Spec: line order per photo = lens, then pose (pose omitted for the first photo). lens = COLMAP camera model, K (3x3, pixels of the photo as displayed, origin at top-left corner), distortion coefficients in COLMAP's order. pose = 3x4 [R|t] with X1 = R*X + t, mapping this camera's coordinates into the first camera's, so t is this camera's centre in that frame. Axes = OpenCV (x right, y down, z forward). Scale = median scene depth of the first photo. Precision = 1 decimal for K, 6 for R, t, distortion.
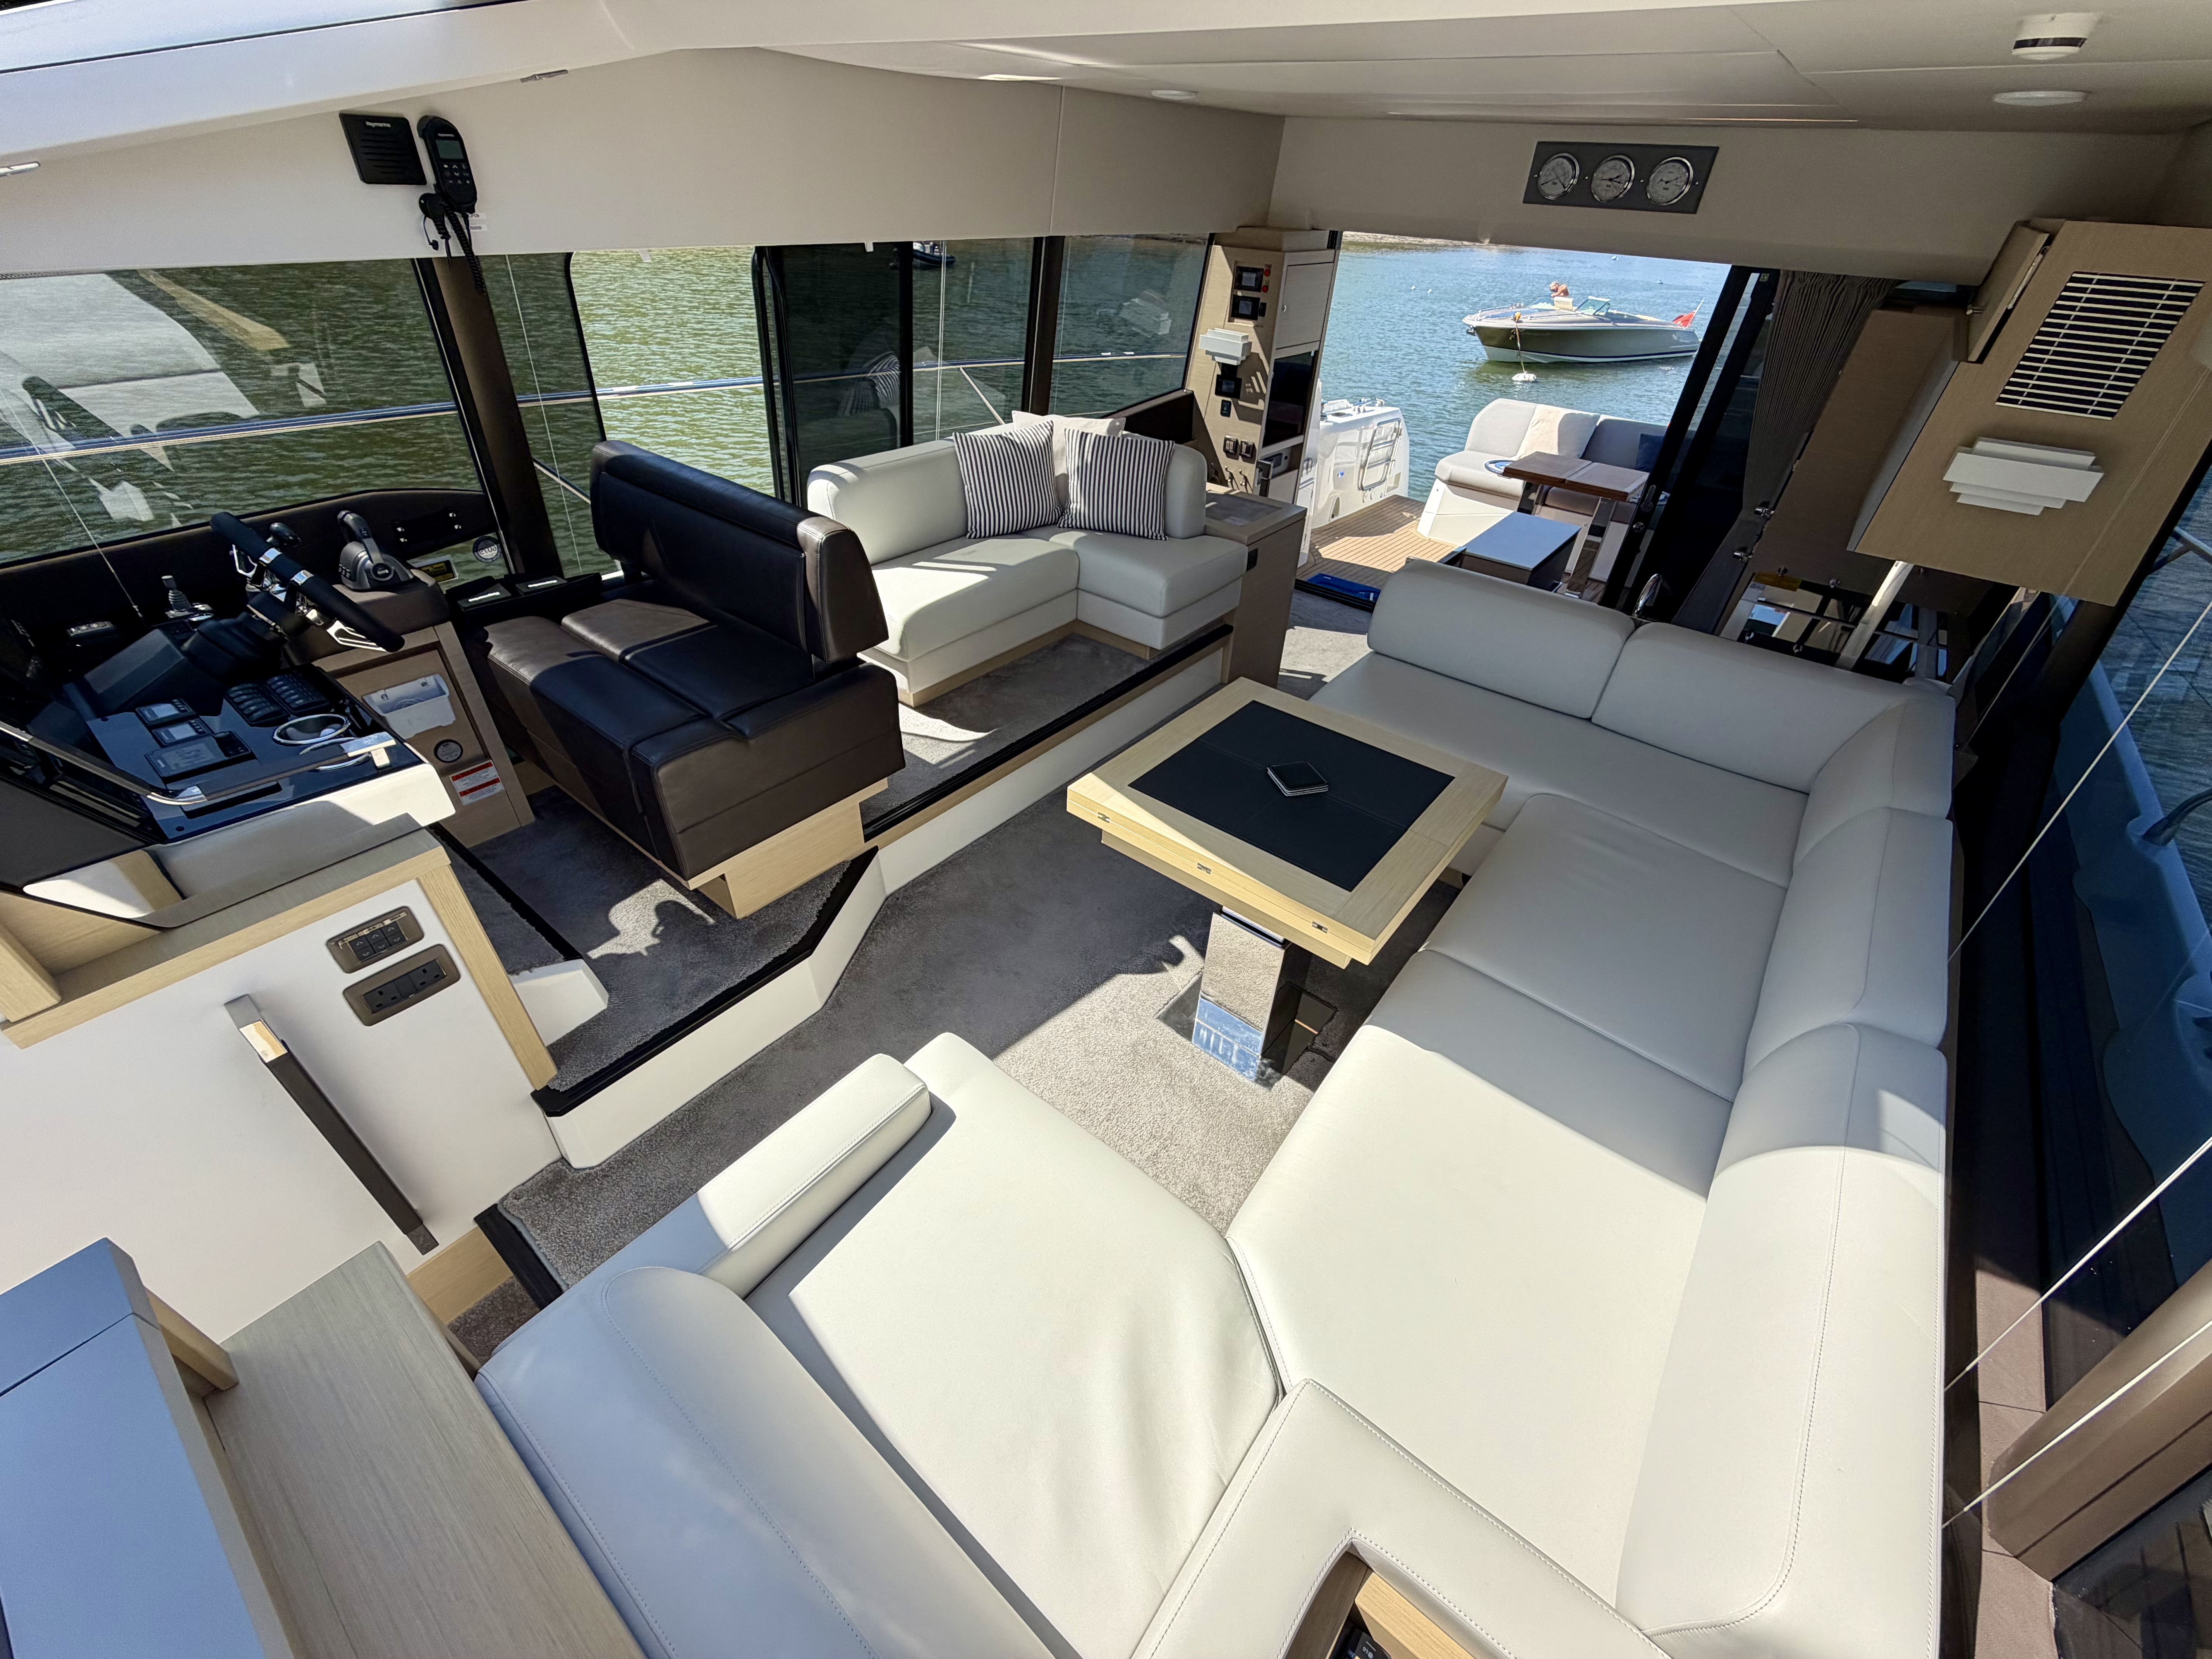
lens RADIAL K [[876.1, 0, 1090.6], [0, 876.1, 815.8], [0, 0, 1]] dist [-0.002285, 0.000348]
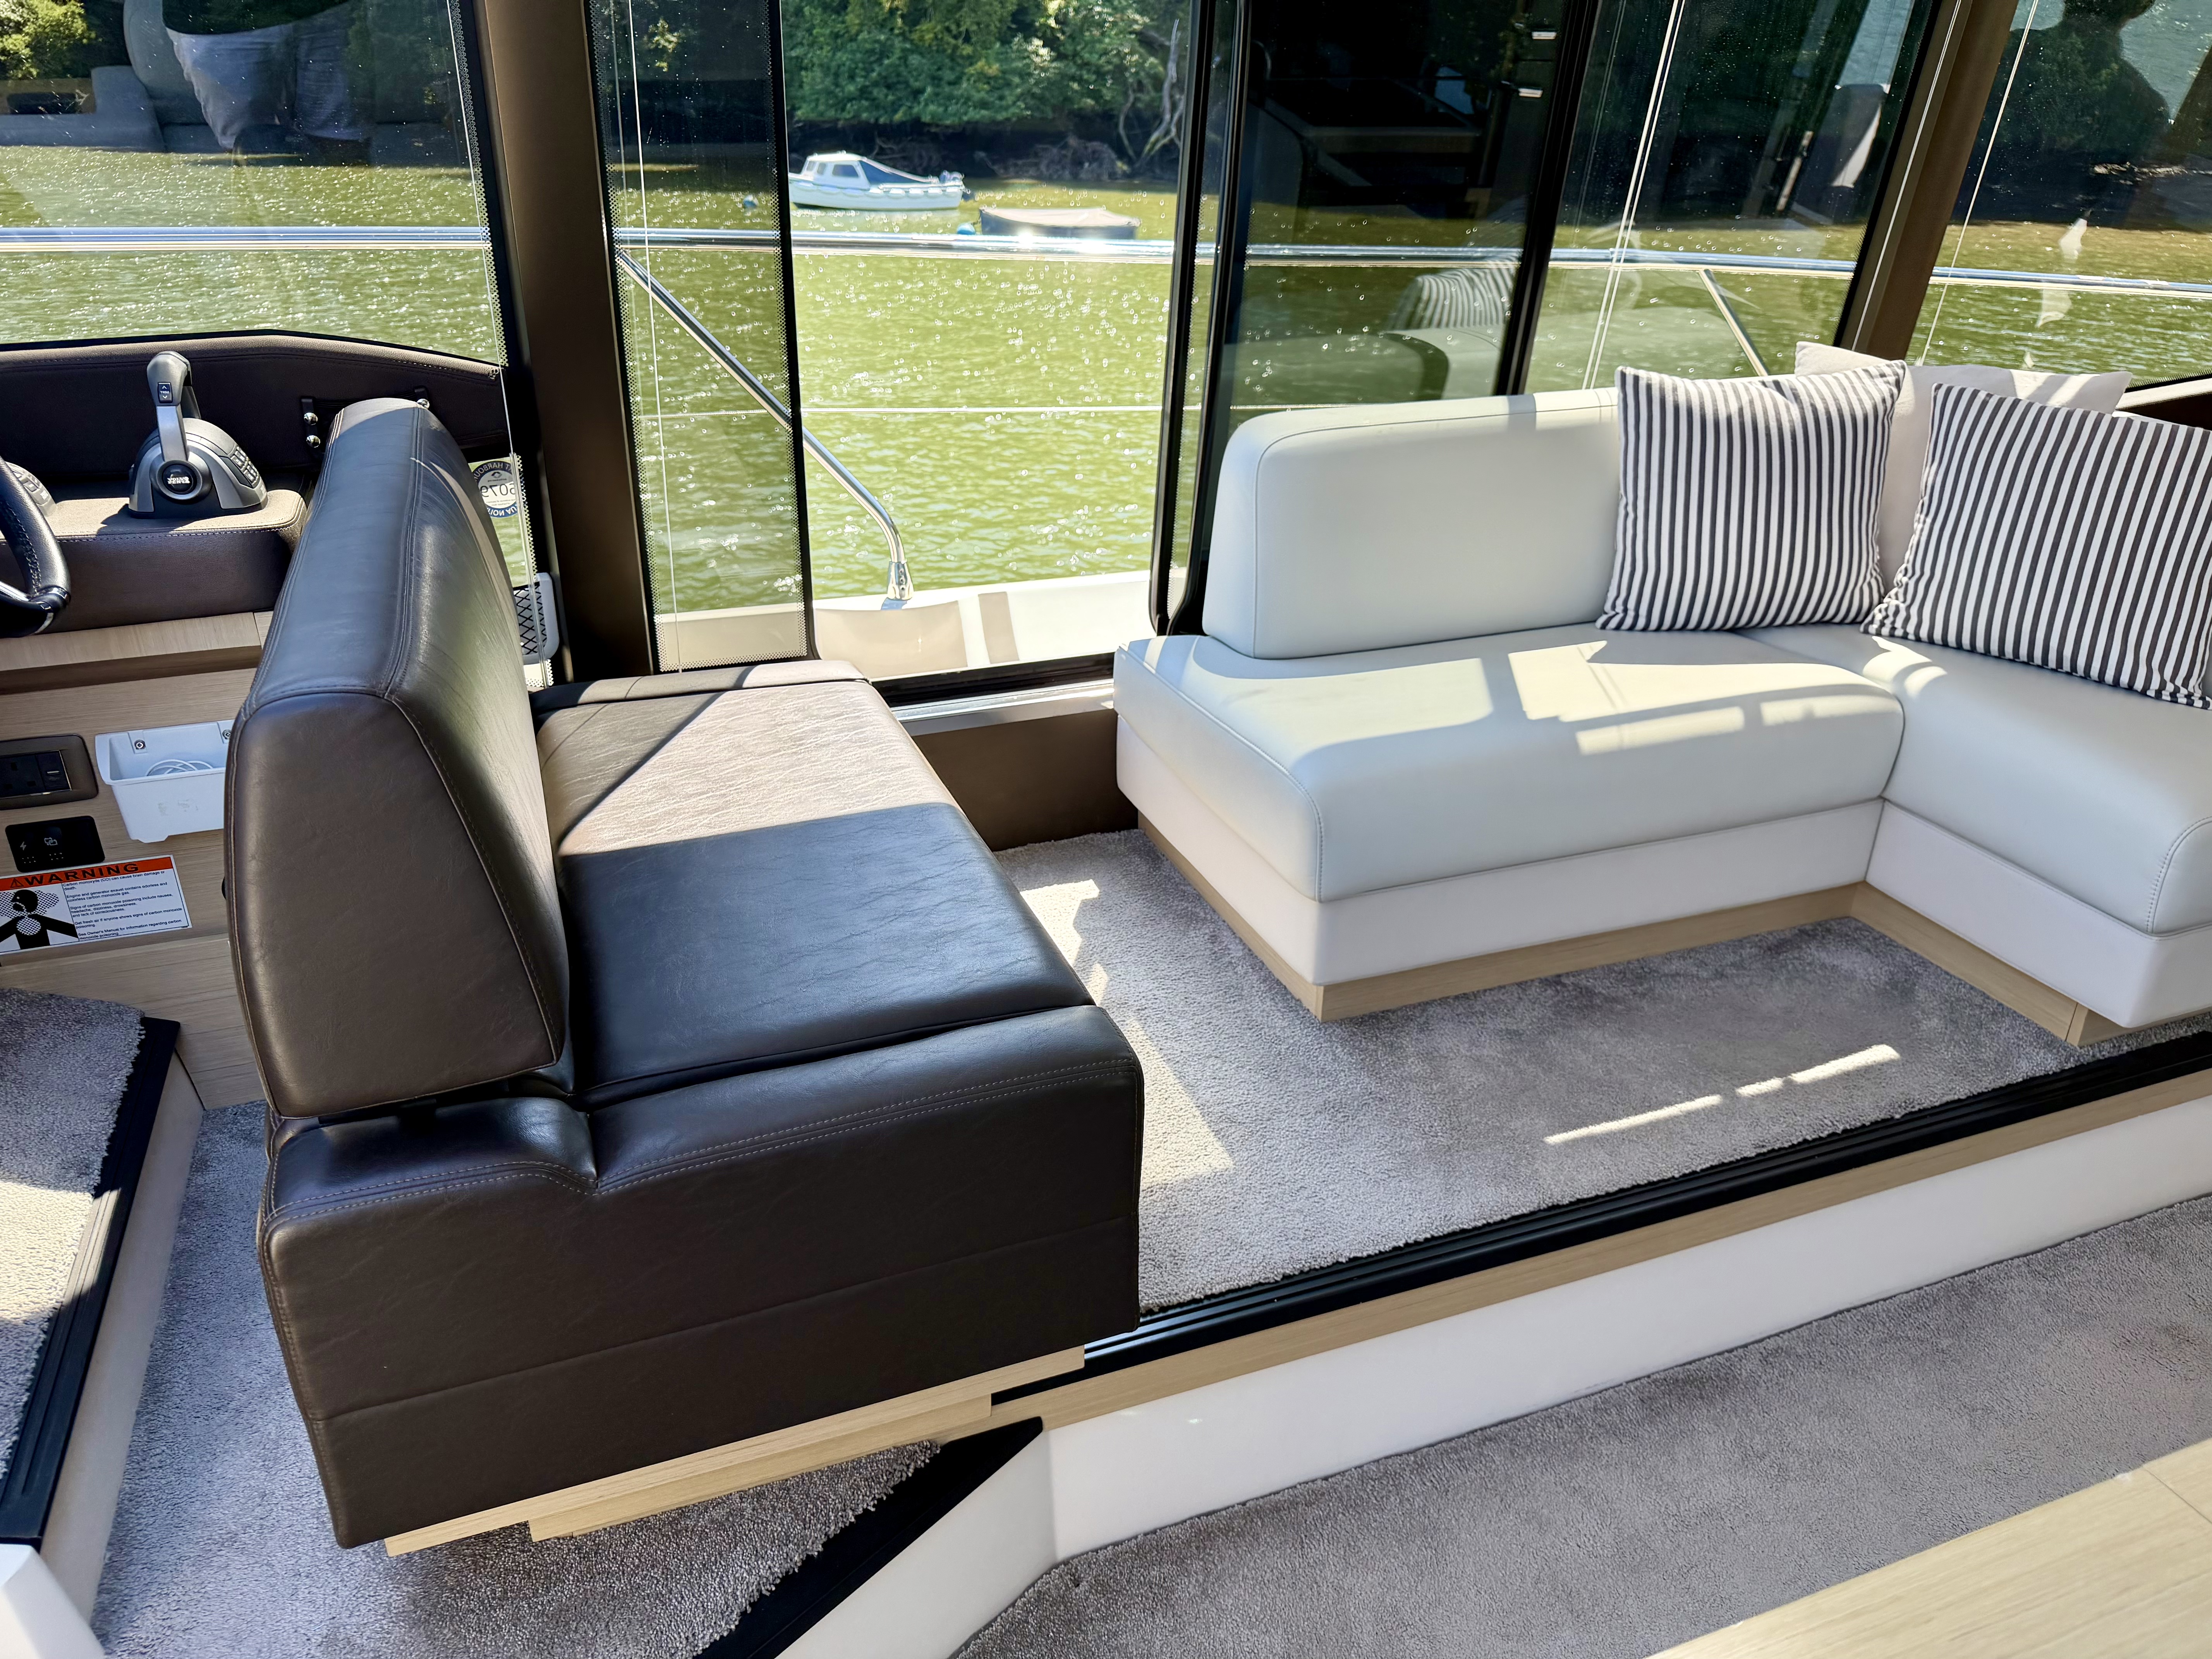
lens RADIAL K [[1543.6, 0, 1116.4], [0, 1543.6, 848.4], [0, 0, 1]] dist [0.065209, -0.076318]
pose [[0.869497, 0.191030, -0.455503, 0.006790], [-0.274939, 0.953298, -0.125027, -0.075399], [0.410346, 0.233946, 0.881411, 0.315158]]
